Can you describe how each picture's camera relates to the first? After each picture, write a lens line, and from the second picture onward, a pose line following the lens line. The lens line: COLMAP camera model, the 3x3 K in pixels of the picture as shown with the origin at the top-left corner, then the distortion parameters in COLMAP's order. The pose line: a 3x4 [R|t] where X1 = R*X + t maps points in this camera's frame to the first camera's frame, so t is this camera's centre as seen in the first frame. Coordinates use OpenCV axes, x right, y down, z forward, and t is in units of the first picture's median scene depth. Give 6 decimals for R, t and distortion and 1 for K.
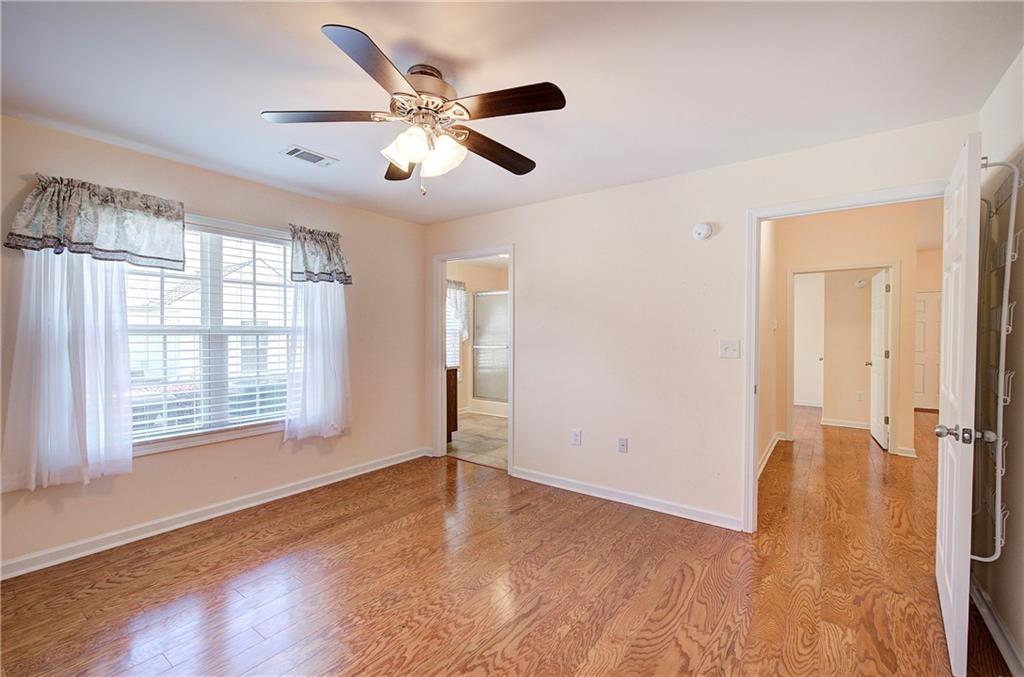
lens RADIAL K [[434.9, 0, 511.1], [0, 434.9, 336.9], [0, 0, 1]] dist [-0.000564, 0.000103]
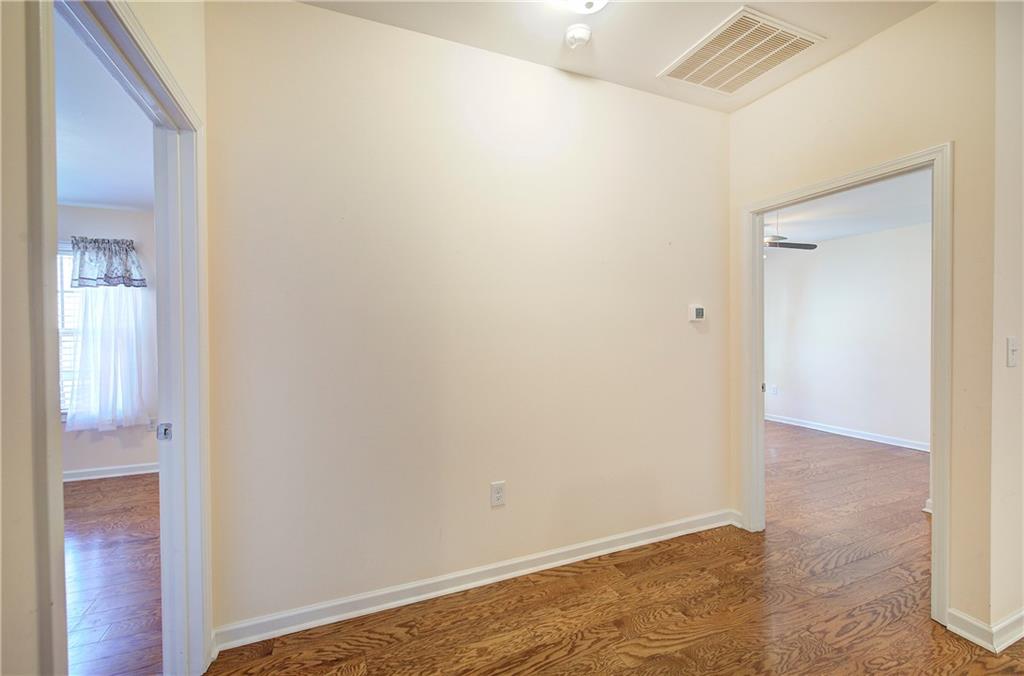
lens RADIAL K [[434.9, 0, 518.0], [0, 434.9, 337.5], [0, 0, 1]] dist [-0.000564, 0.000103]
pose [[0.859147, -0.002722, -0.511722, 0.735240], [0.004228, 0.999989, 0.001780, 0.001313], [0.511712, -0.003693, 0.859149, 0.444803]]
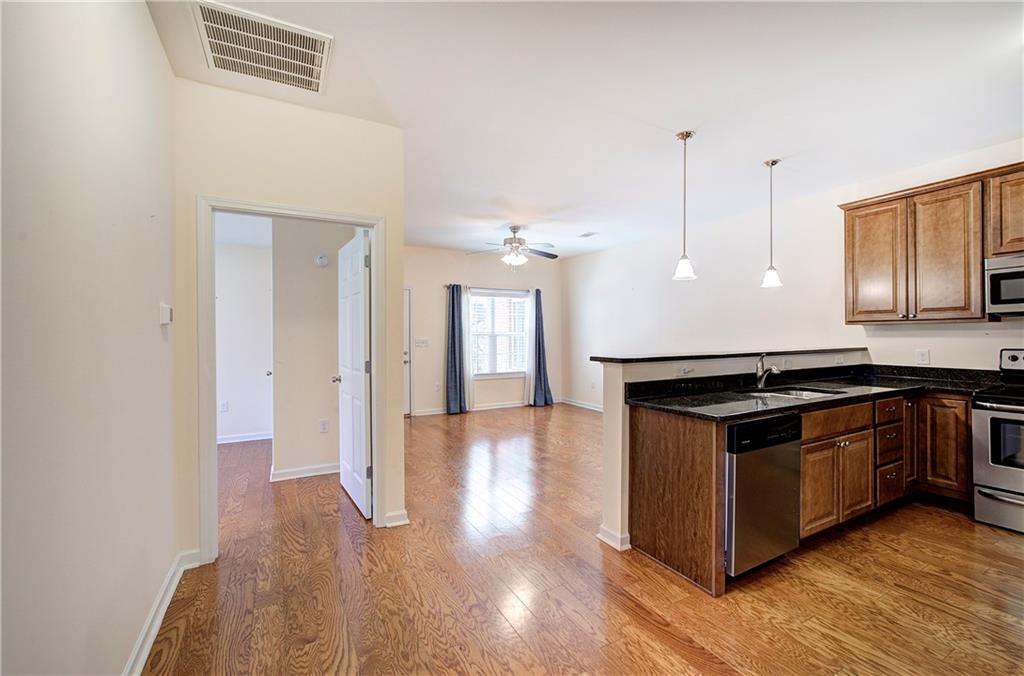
lens RADIAL K [[434.9, 0, 516.8], [0, 434.9, 336.5], [0, 0, 1]] dist [-0.000564, 0.000103]
pose [[0.419742, -0.008433, 0.907604, 0.392713], [0.017108, 0.999853, 0.001378, -0.000444], [-0.907482, 0.014949, 0.419824, 0.550112]]
